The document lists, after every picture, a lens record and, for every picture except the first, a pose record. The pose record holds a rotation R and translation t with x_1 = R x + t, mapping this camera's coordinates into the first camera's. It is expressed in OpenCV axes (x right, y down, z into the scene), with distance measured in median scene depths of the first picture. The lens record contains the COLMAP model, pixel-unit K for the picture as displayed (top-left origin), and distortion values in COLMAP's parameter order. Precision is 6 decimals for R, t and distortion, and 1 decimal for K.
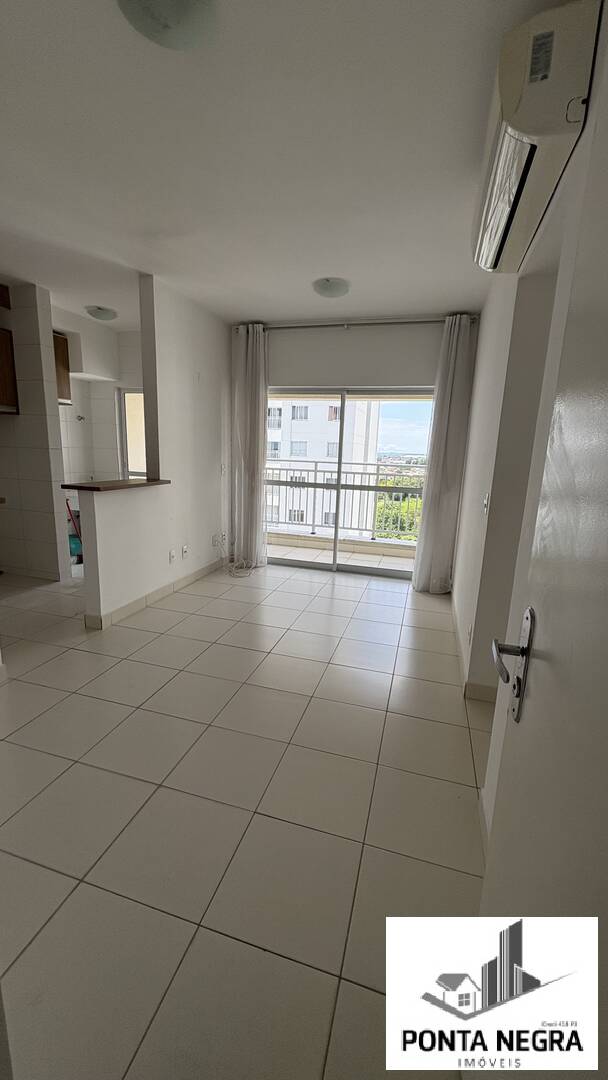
lens RADIAL K [[431.1, 0, 301.3], [0, 431.1, 540.0], [0, 0, 1]] dist [0.001559, -0.000932]
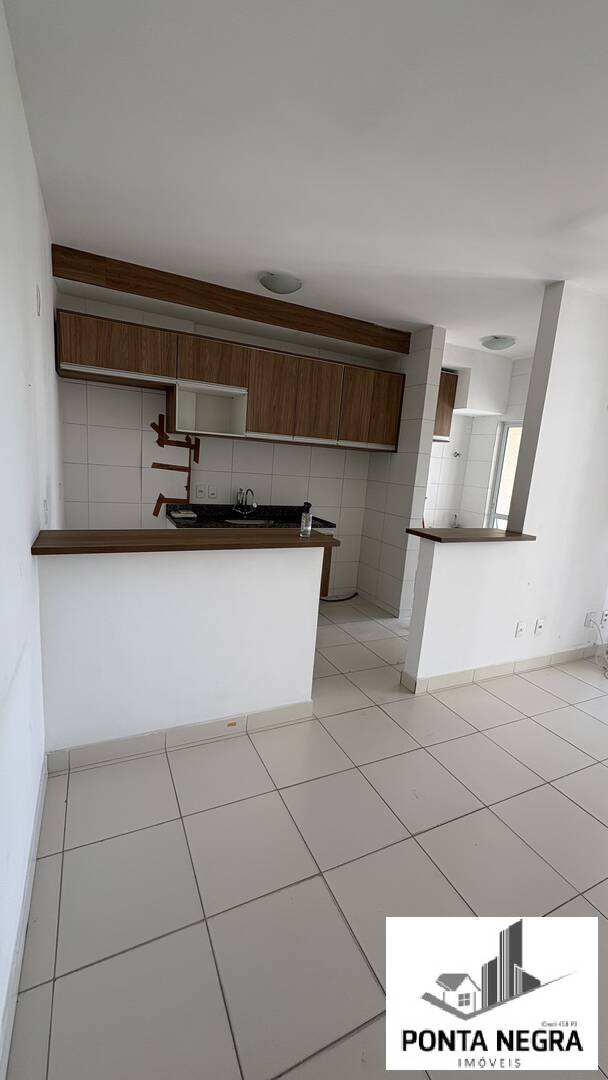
lens RADIAL K [[431.1, 0, 303.8], [0, 431.1, 539.9], [0, 0, 1]] dist [0.001559, -0.000932]
pose [[0.672479, 0.150279, -0.724698, -0.016580], [-0.200396, 0.979564, 0.017174, -0.053210], [0.712470, 0.133678, 0.688852, 0.141185]]
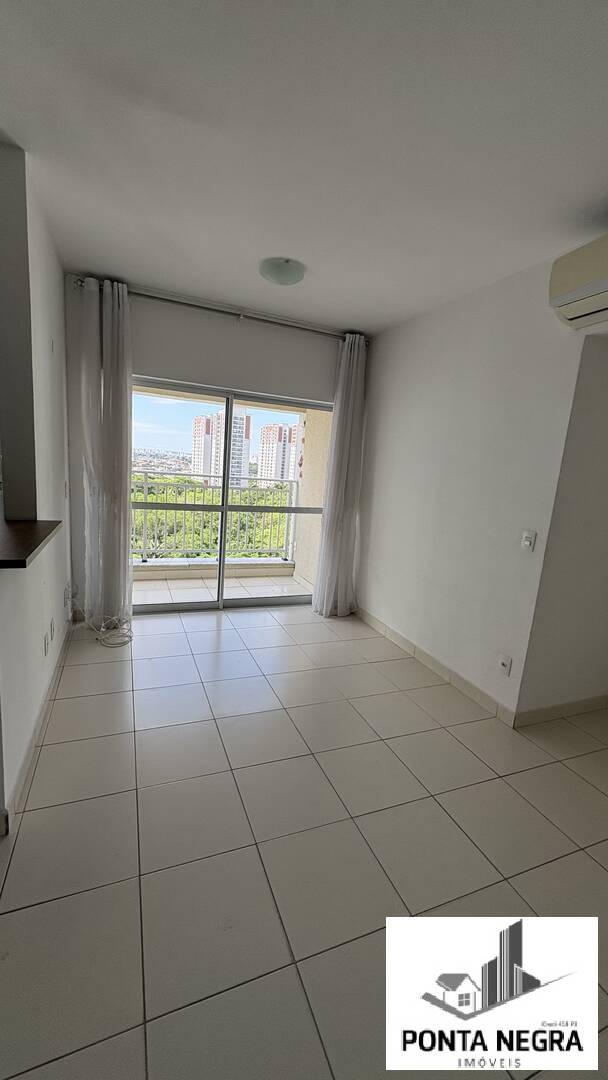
lens RADIAL K [[431.1, 0, 309.3], [0, 431.1, 539.2], [0, 0, 1]] dist [0.001559, -0.000932]
pose [[0.781061, -0.083256, 0.618880, -0.357988], [0.078211, 0.996311, 0.035325, -0.094426], [-0.619538, 0.020812, 0.784691, 0.291315]]
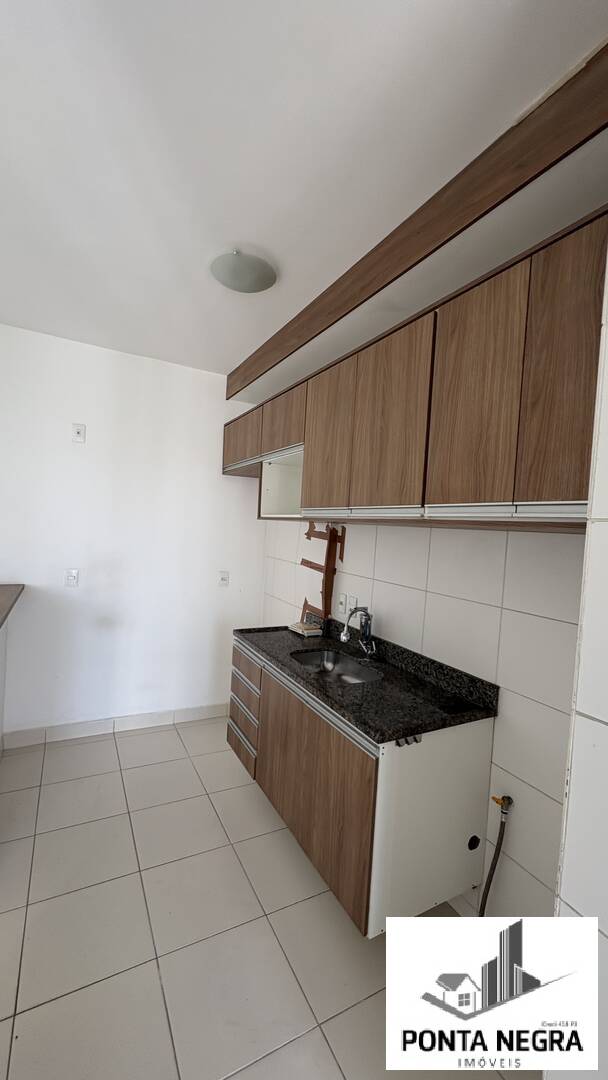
lens RADIAL K [[431.1, 0, 303.1], [0, 431.1, 540.6], [0, 0, 1]] dist [0.001559, -0.000932]
pose [[-0.705205, -0.062860, -0.706212, -0.361568], [-0.234957, 0.960498, 0.149127, -0.259584], [0.668941, 0.271095, -0.692117, 0.966600]]
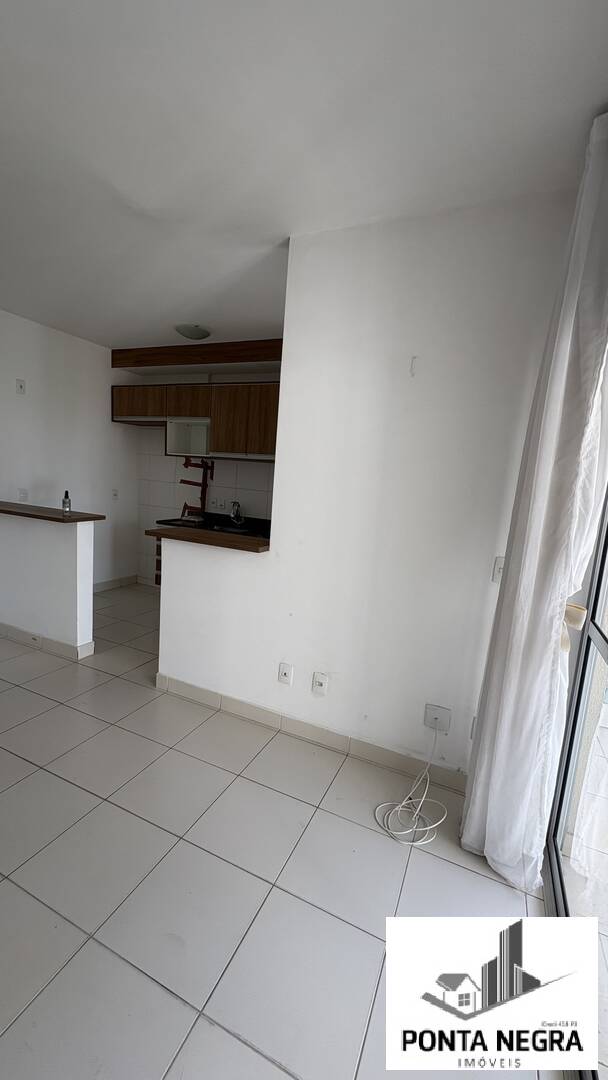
lens RADIAL K [[431.1, 0, 301.7], [0, 431.1, 539.1], [0, 0, 1]] dist [0.001559, -0.000932]
pose [[-0.133136, 0.094789, -0.986555, 0.268690], [-0.280738, 0.951040, 0.129262, -0.216770], [0.950506, 0.294173, -0.100007, 0.967362]]
